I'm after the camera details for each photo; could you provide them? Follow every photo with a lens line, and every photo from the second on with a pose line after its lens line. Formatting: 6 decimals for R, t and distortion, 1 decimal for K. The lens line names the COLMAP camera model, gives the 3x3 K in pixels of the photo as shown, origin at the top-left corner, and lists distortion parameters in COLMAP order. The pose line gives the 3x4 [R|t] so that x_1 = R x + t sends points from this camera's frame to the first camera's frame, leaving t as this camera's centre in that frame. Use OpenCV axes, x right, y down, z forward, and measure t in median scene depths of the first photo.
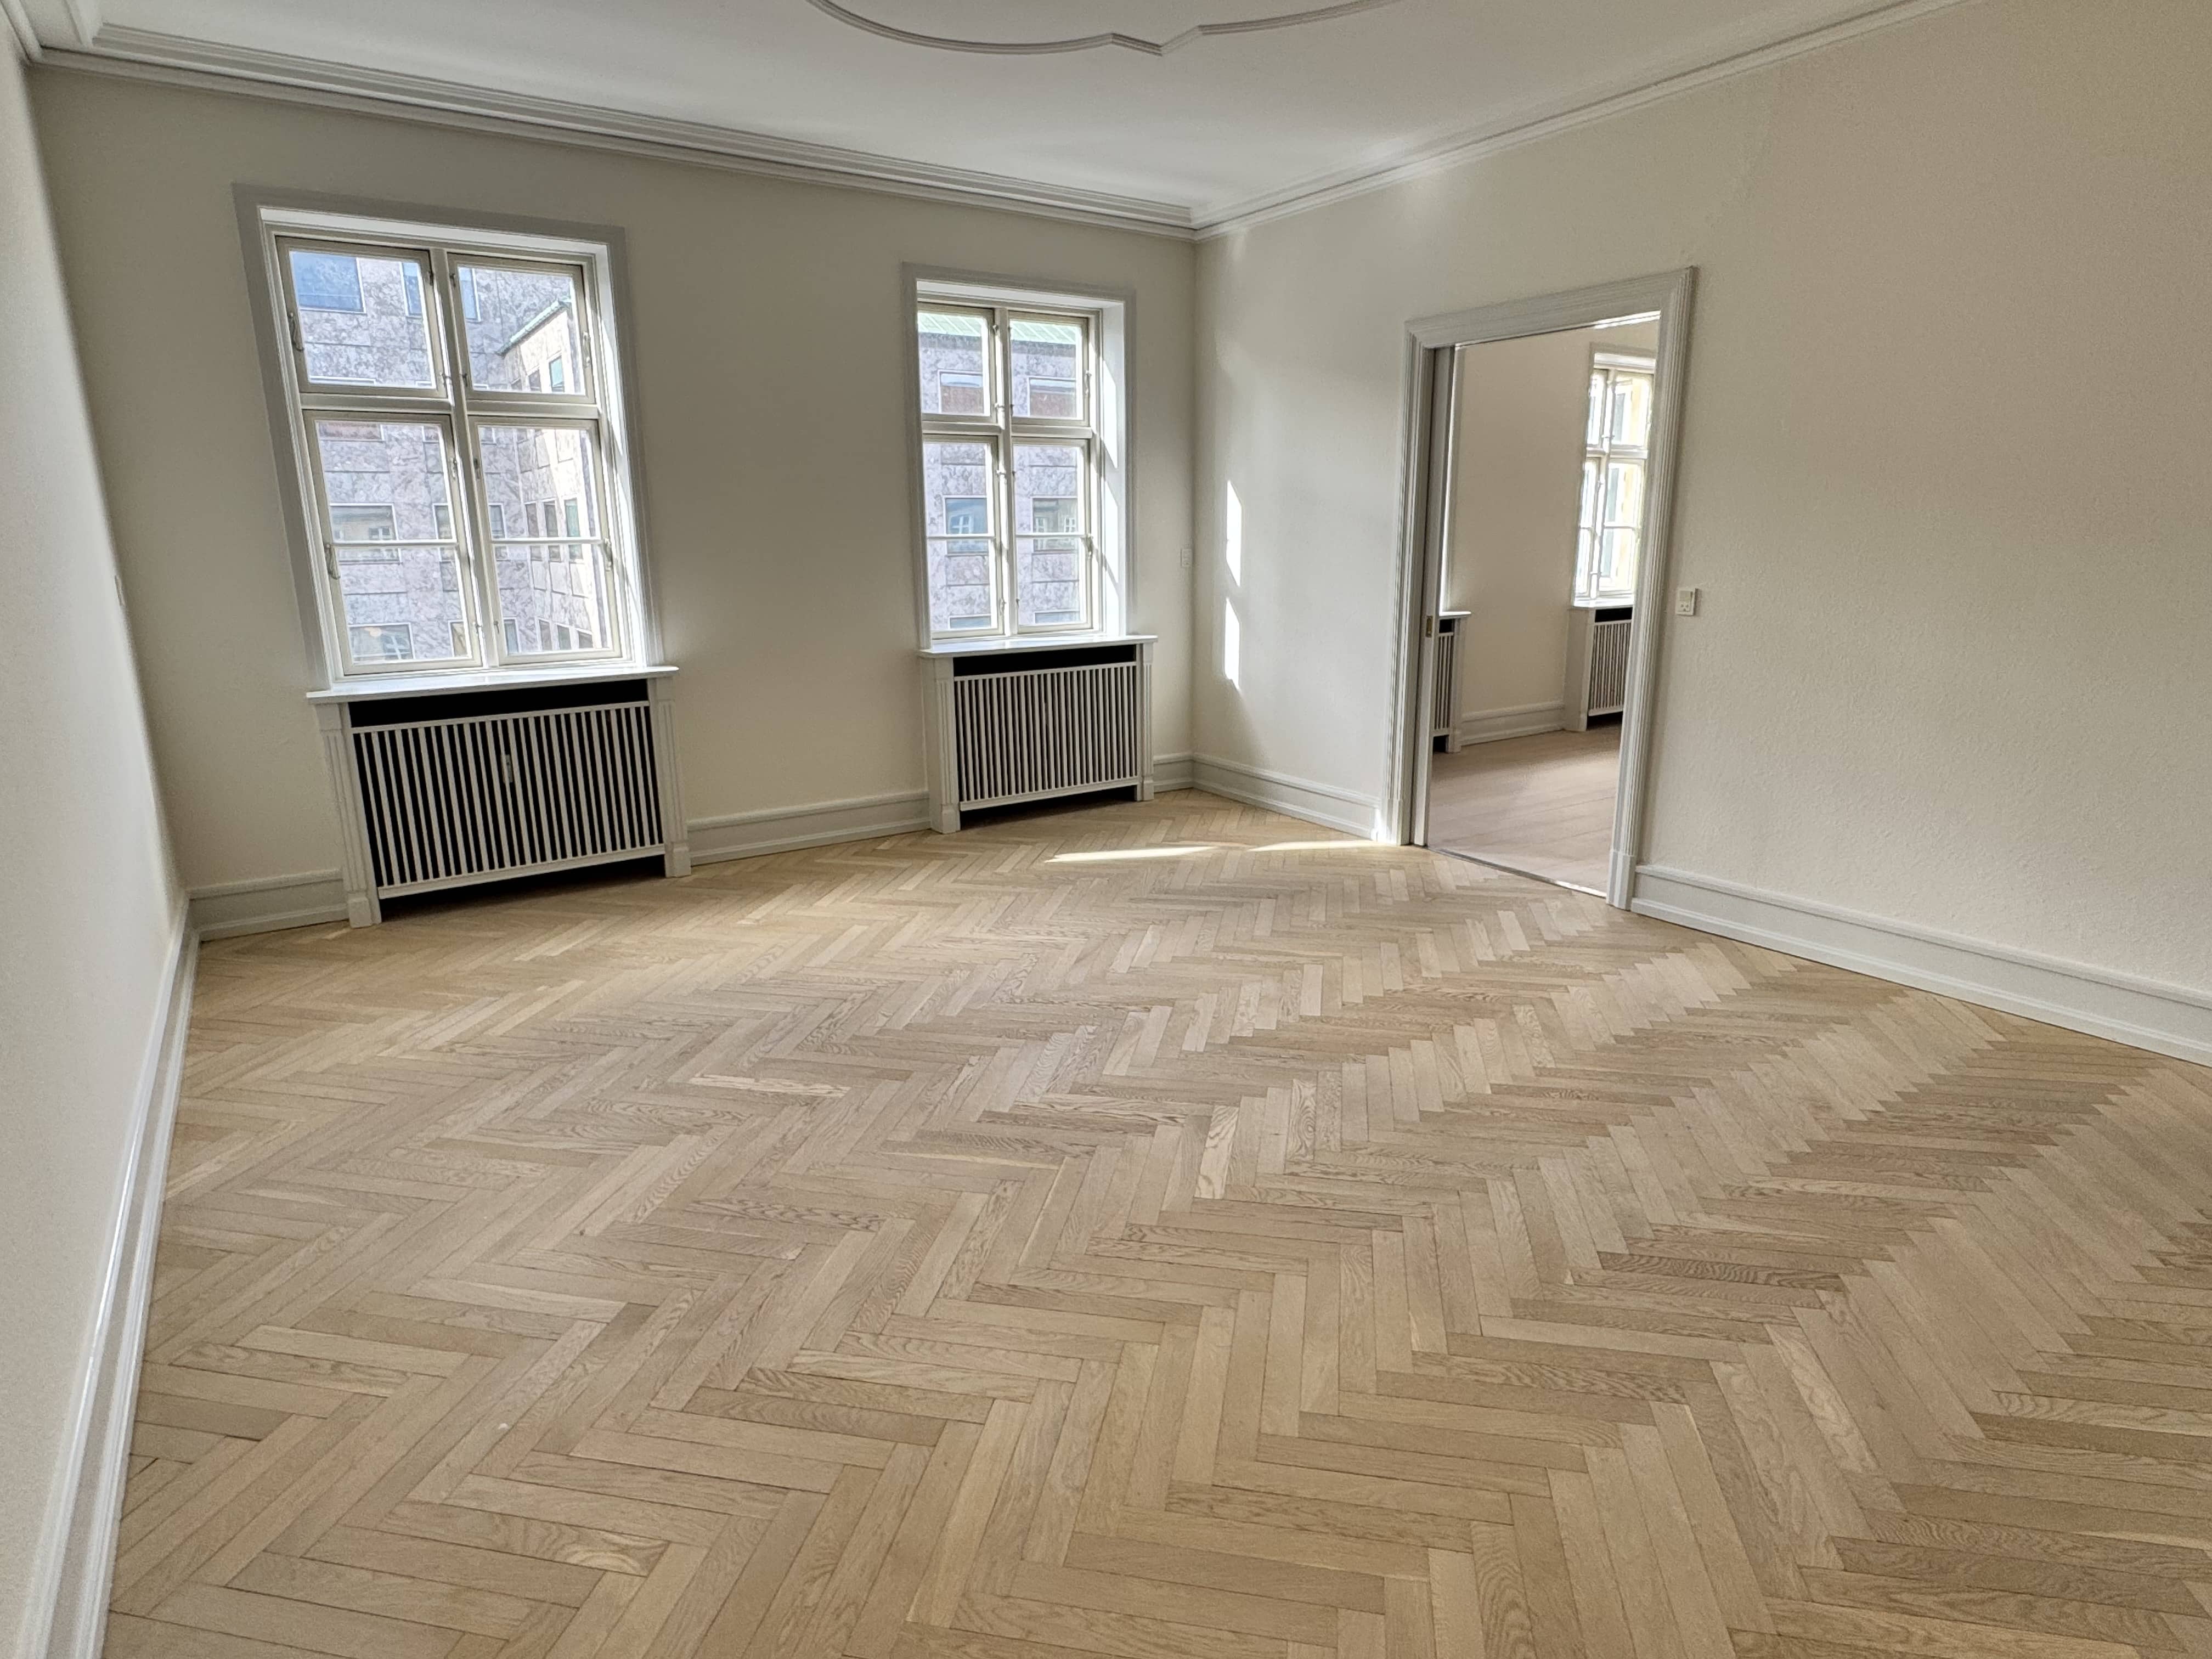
lens RADIAL K [[1217.4, 0, 1086.7], [0, 1217.4, 808.9], [0, 0, 1]] dist [-0.004647, 0.001910]
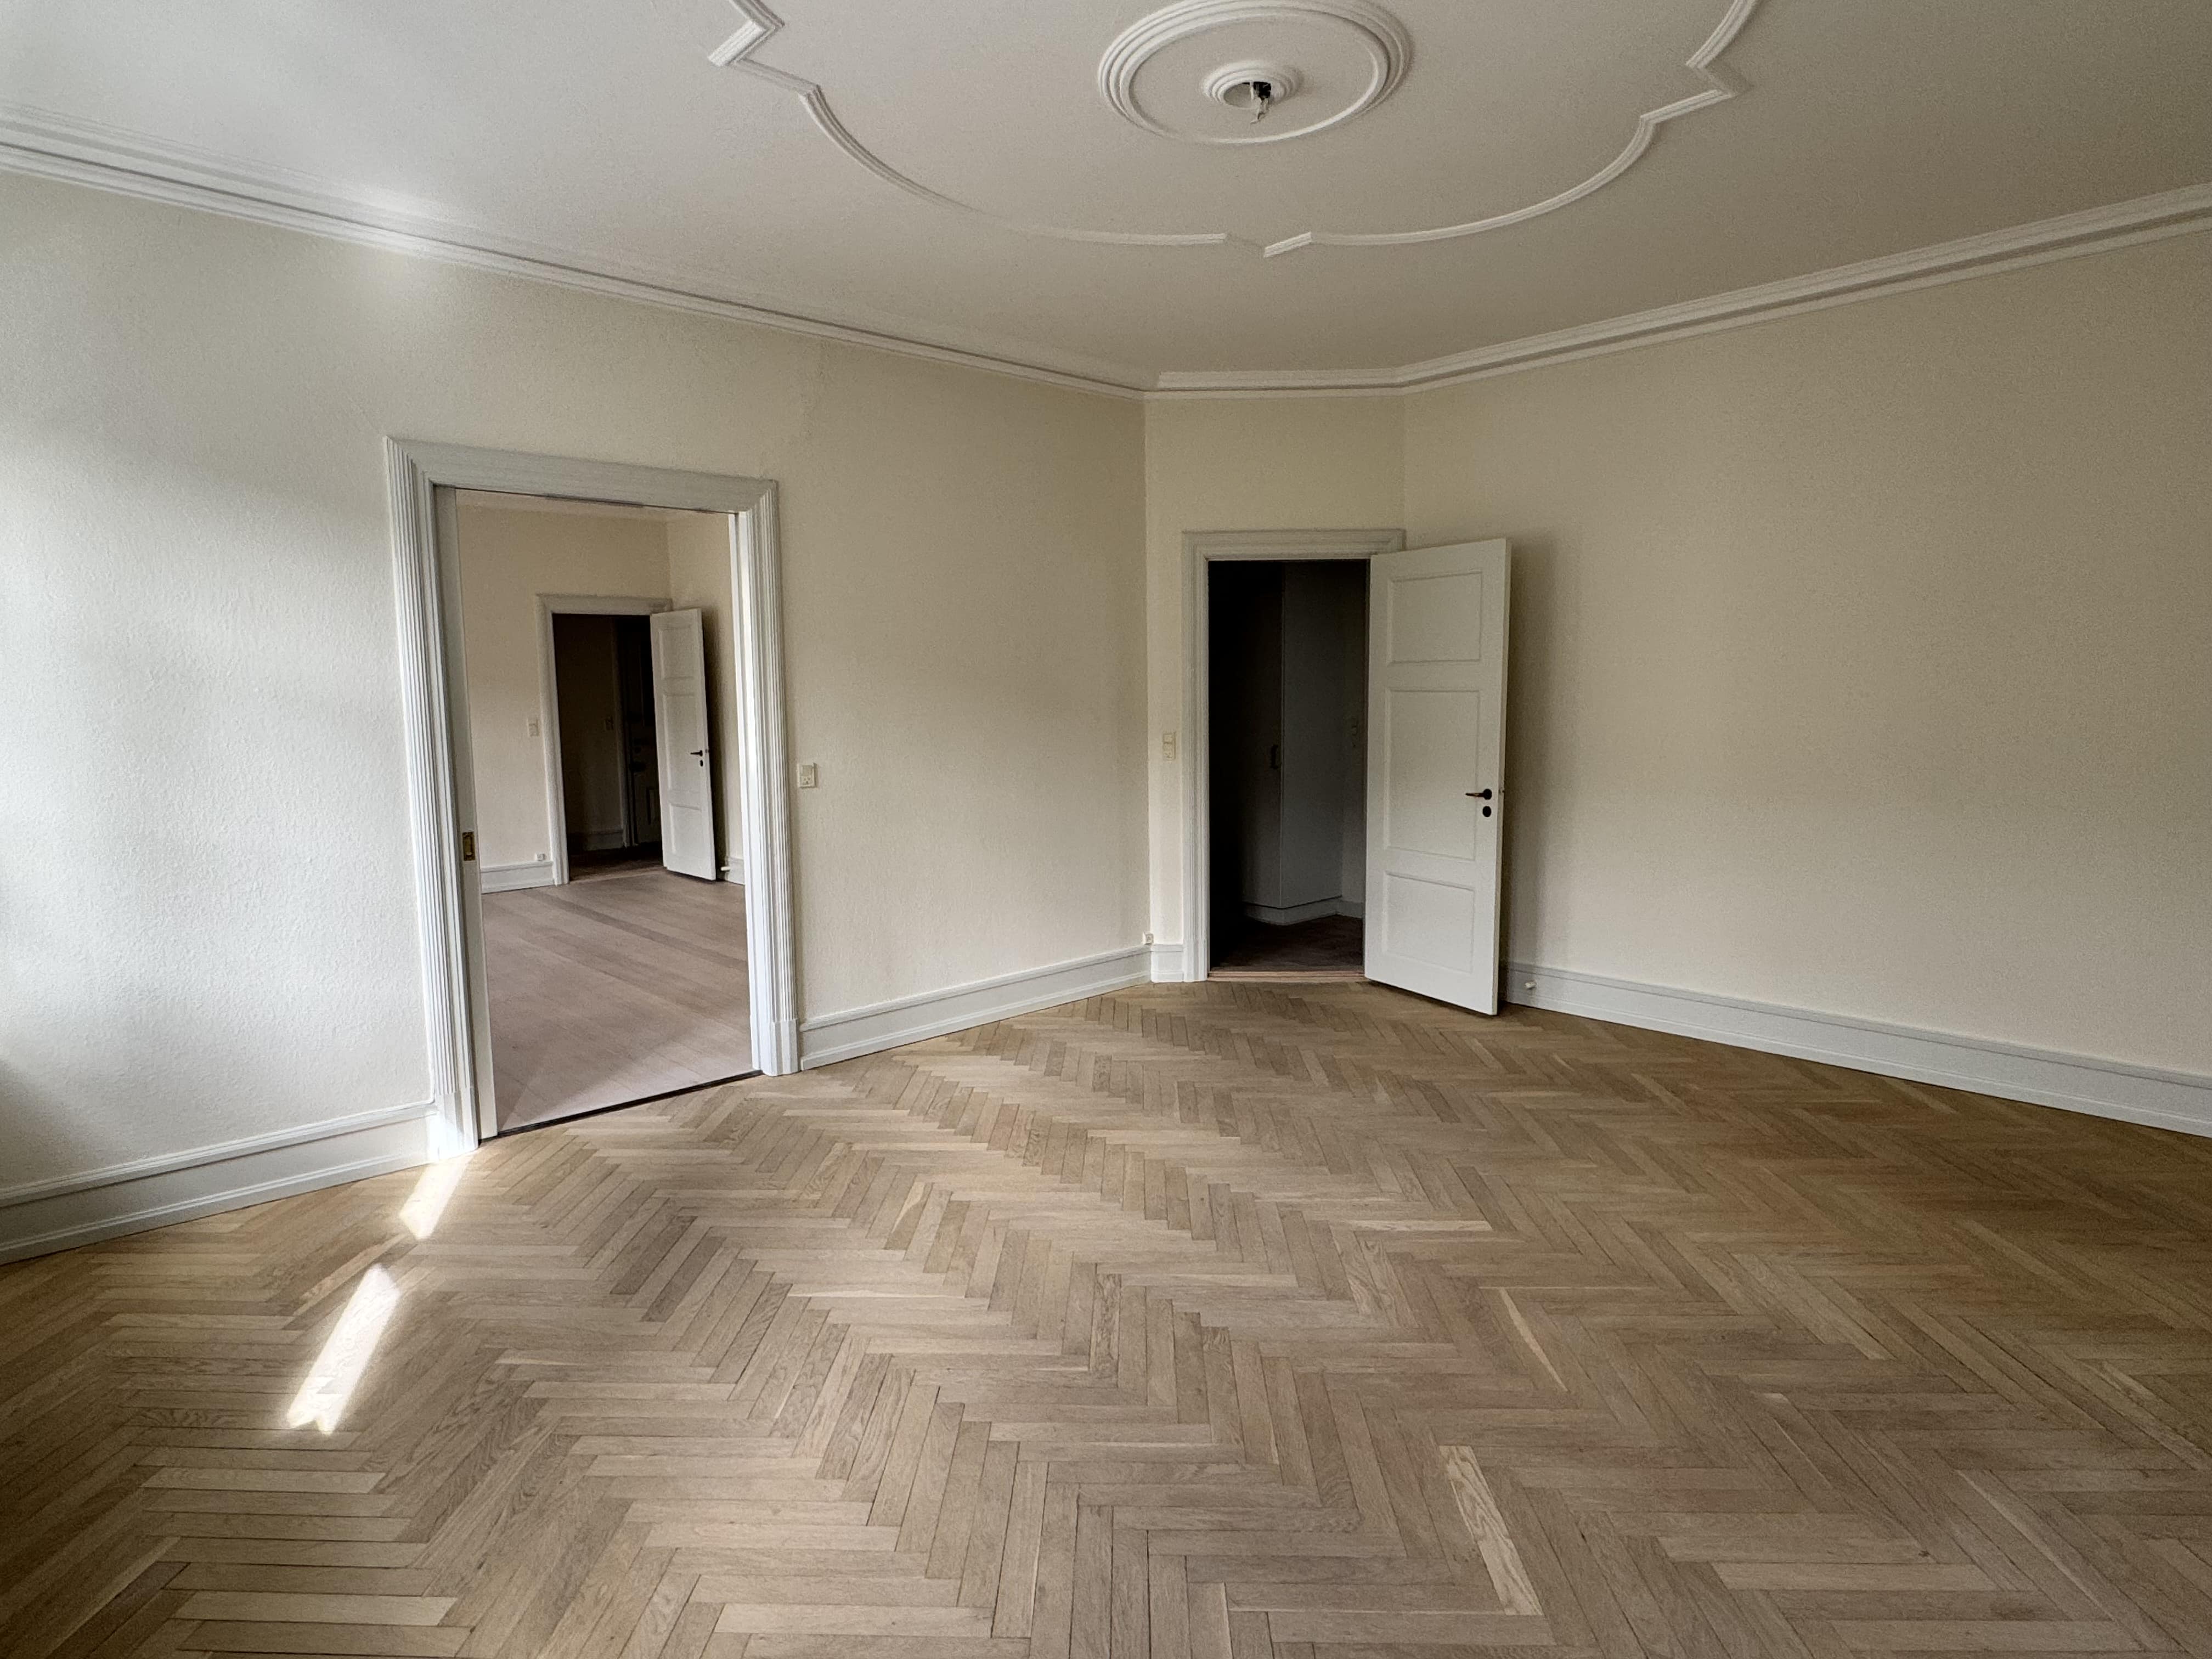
lens RADIAL K [[1217.4, 0, 1113.3], [0, 1217.4, 819.4], [0, 0, 1]] dist [-0.004647, 0.001910]
pose [[-0.165160, -0.099824, 0.981202, -0.633779], [0.237138, 0.961660, 0.137752, -0.215777], [-0.957334, 0.255432, -0.135156, 0.886584]]
